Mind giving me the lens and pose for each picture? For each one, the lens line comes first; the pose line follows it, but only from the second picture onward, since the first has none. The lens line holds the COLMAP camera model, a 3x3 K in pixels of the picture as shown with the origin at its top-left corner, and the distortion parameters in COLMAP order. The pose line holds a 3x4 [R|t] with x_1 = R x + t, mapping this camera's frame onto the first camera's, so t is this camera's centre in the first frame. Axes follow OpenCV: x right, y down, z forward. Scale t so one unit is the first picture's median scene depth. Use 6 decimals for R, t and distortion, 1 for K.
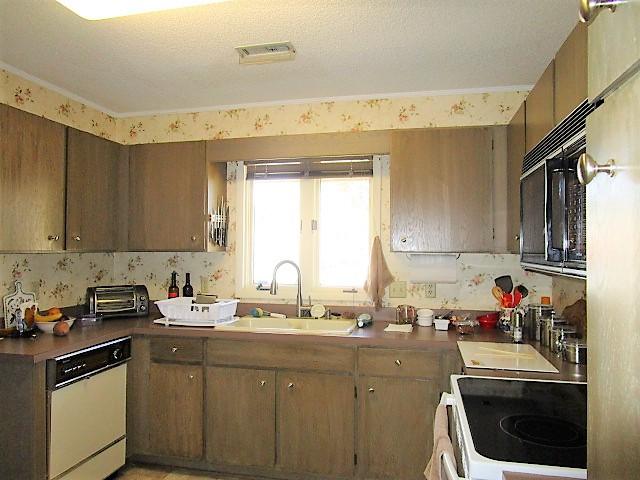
lens RADIAL K [[440.4, 0, 320.0], [0, 440.4, 240.0], [0, 0, 1]] dist [0.001678, -0.099802]
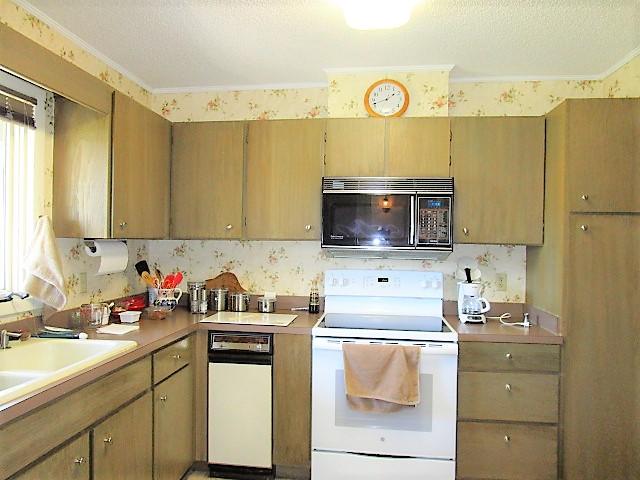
lens RADIAL K [[449.2, 0, 320.0], [0, 449.2, 240.0], [0, 0, 1]] dist [-0.006520, -0.037875]
pose [[0.996646, 0.010721, 0.081128, -0.186892], [-0.012656, 0.999647, 0.023371, 0.000266], [-0.080848, -0.024320, 0.996430, 0.041085]]
